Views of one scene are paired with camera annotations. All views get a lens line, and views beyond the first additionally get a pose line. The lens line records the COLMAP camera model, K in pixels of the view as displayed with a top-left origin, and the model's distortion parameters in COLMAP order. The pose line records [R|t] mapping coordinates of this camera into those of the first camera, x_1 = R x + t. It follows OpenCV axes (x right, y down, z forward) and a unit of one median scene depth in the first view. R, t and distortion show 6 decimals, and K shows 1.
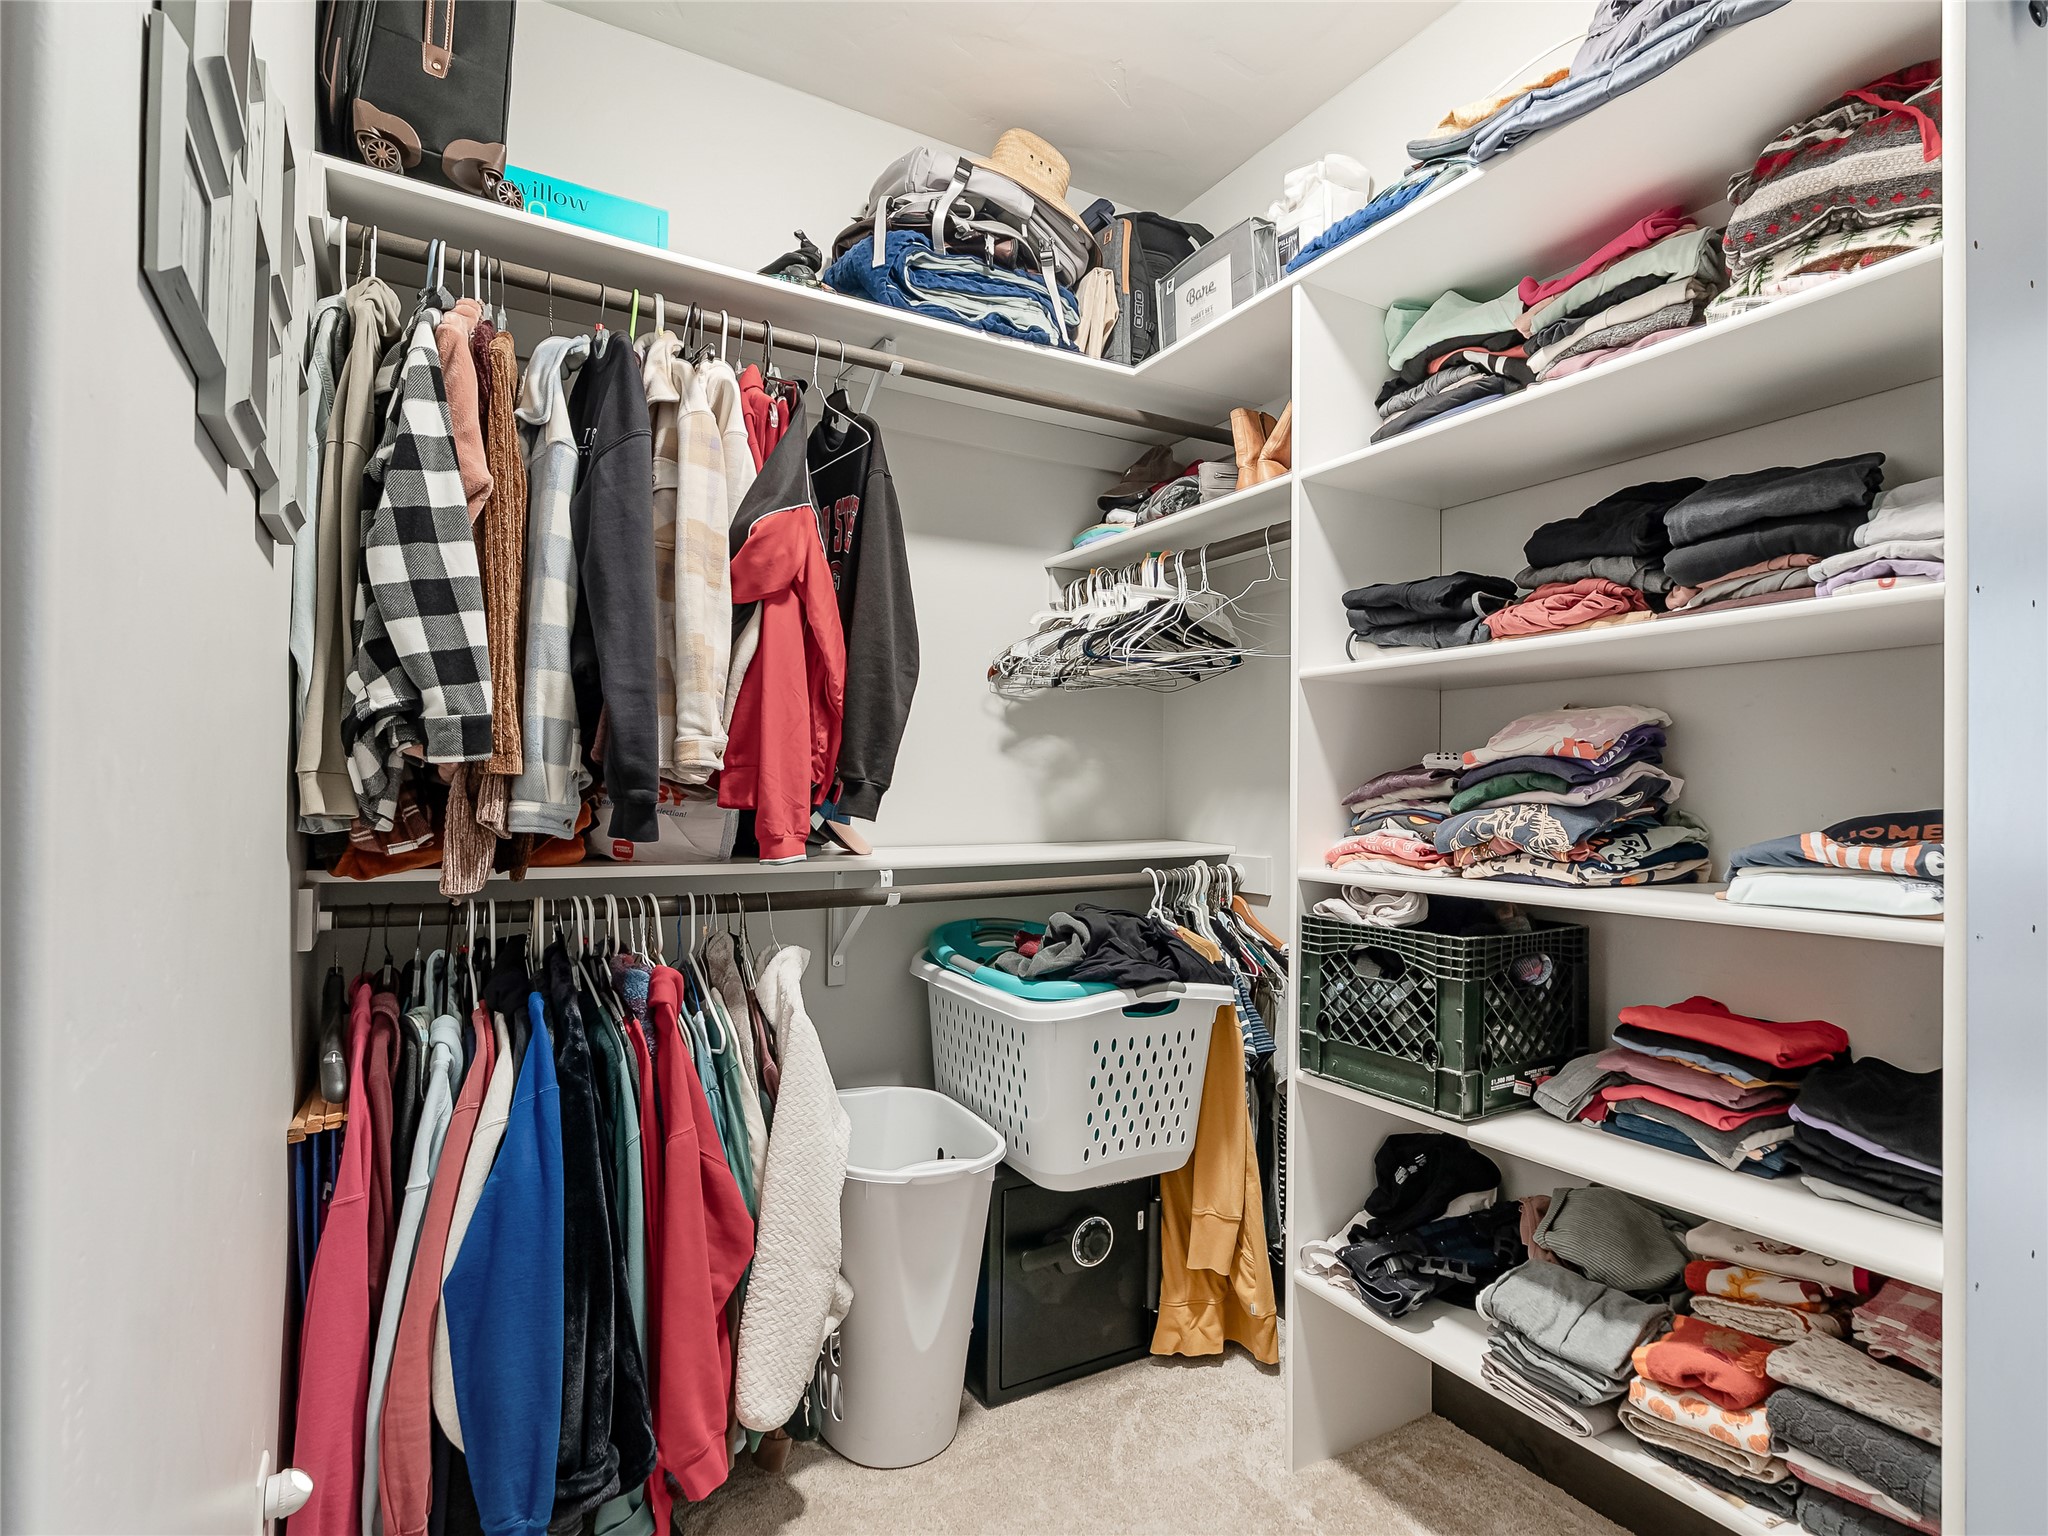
lens RADIAL K [[1060.8, 0, 1025.0], [0, 1060.8, 771.8], [0, 0, 1]] dist [-0.011818, 0.006946]
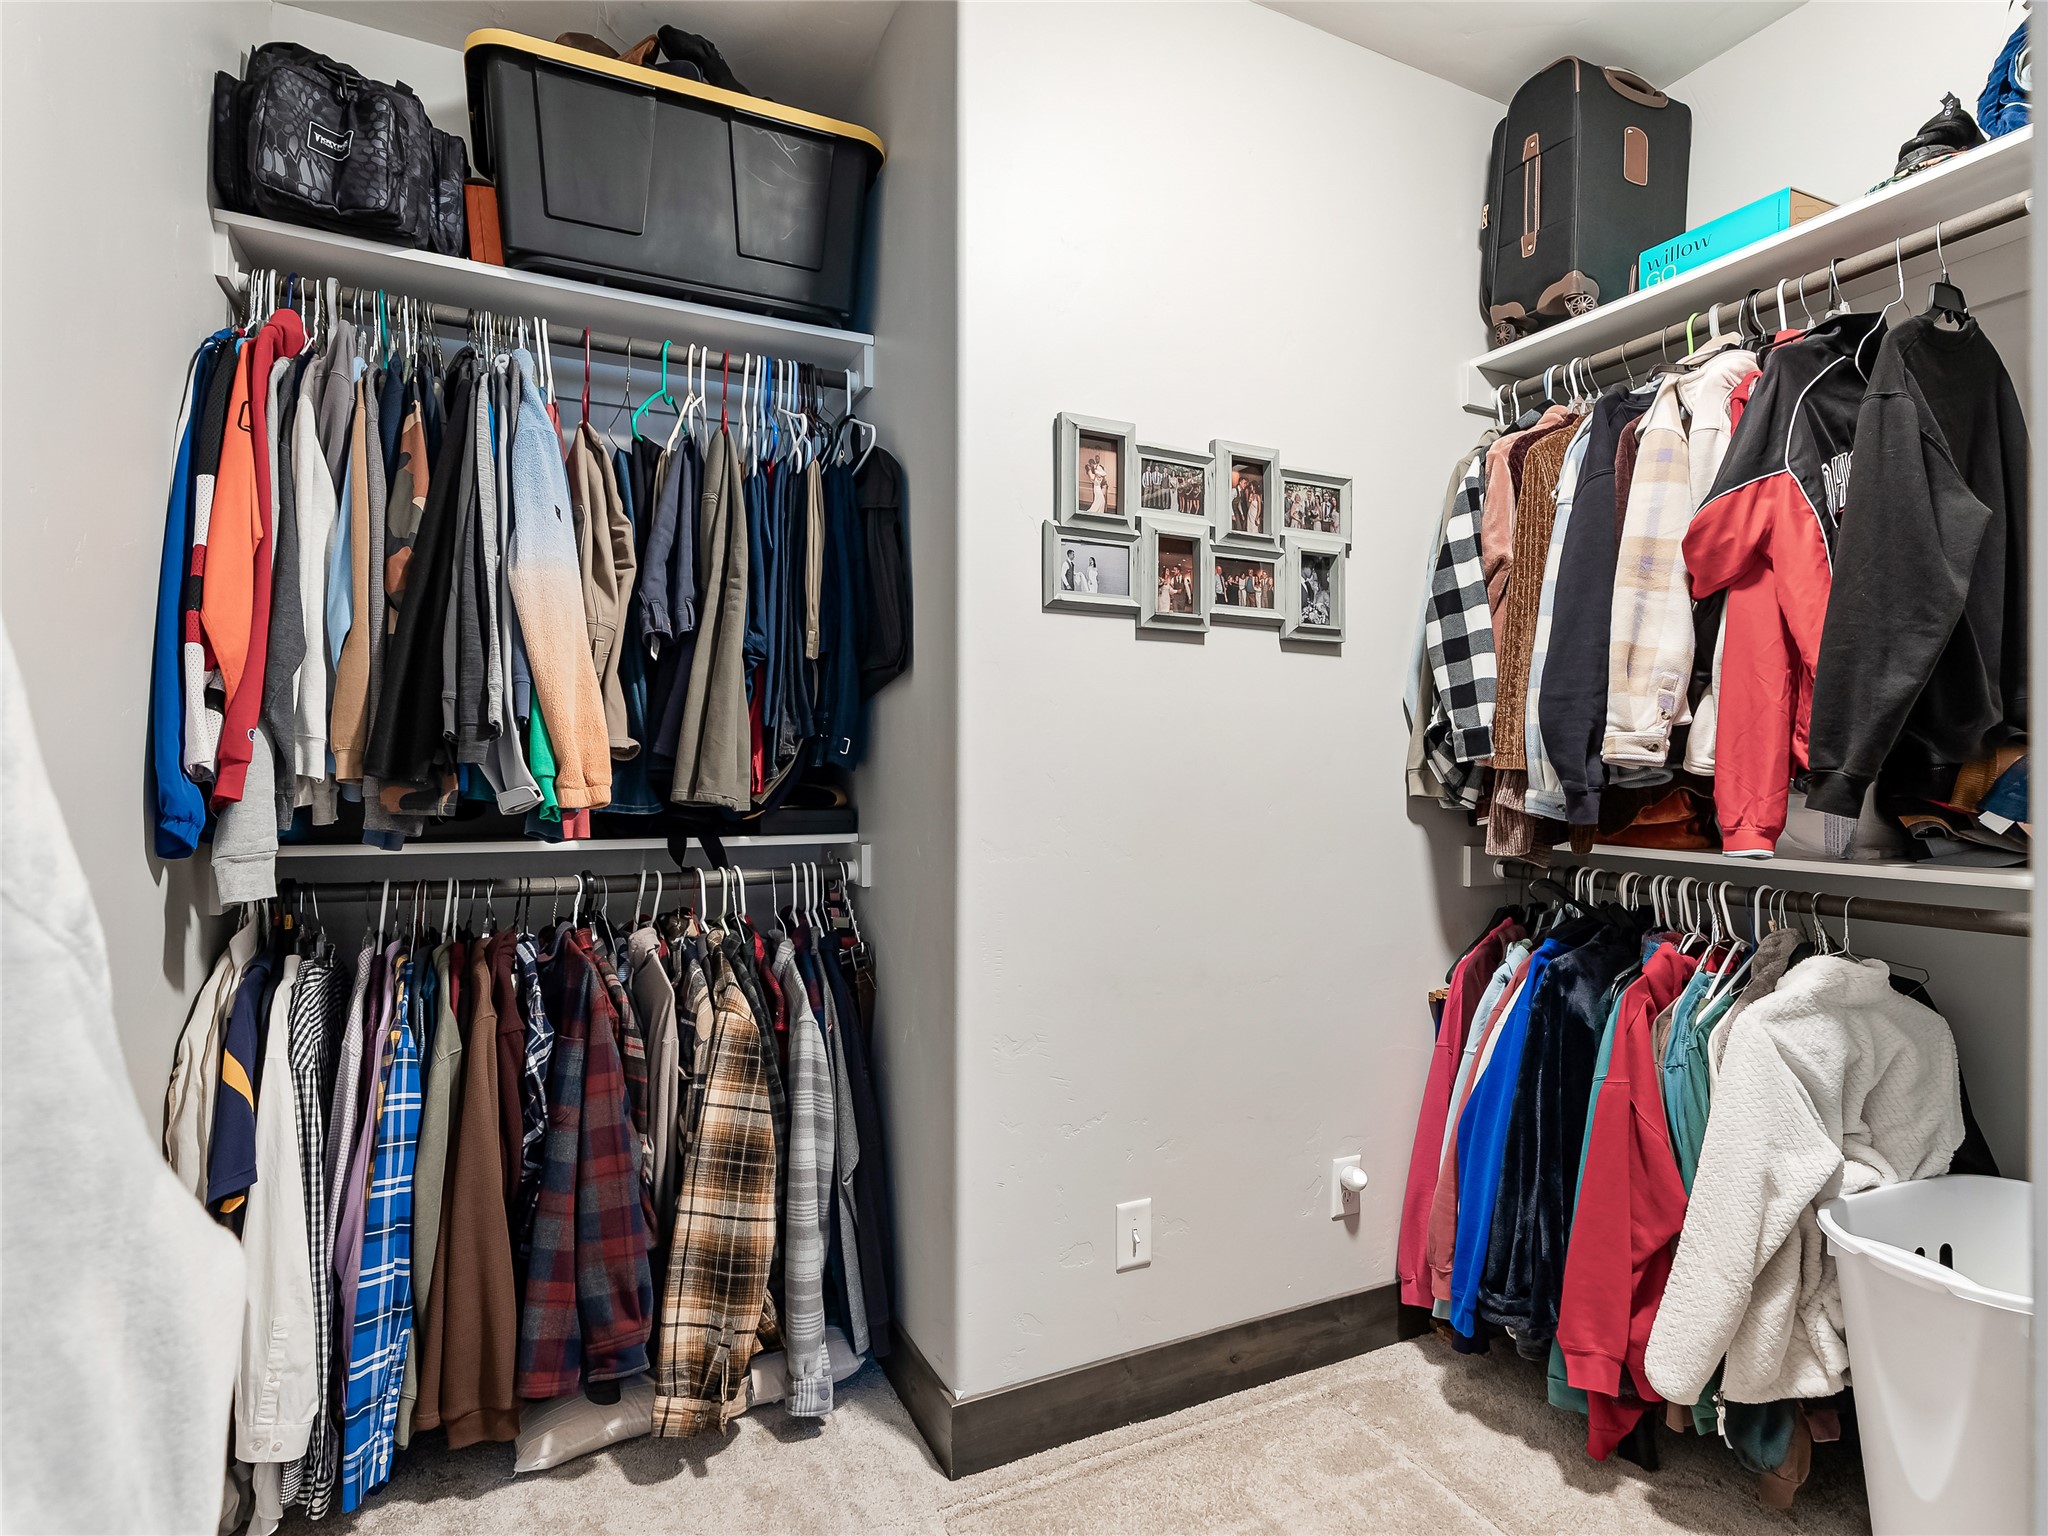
lens RADIAL K [[1060.8, 0, 1025.2], [0, 1060.8, 776.0], [0, 0, 1]] dist [-0.011818, 0.006946]
pose [[-0.087910, -0.008532, -0.996092, 0.841095], [0.010957, 0.999895, -0.009532, 0.015684], [0.996068, -0.011752, -0.087807, 0.463139]]
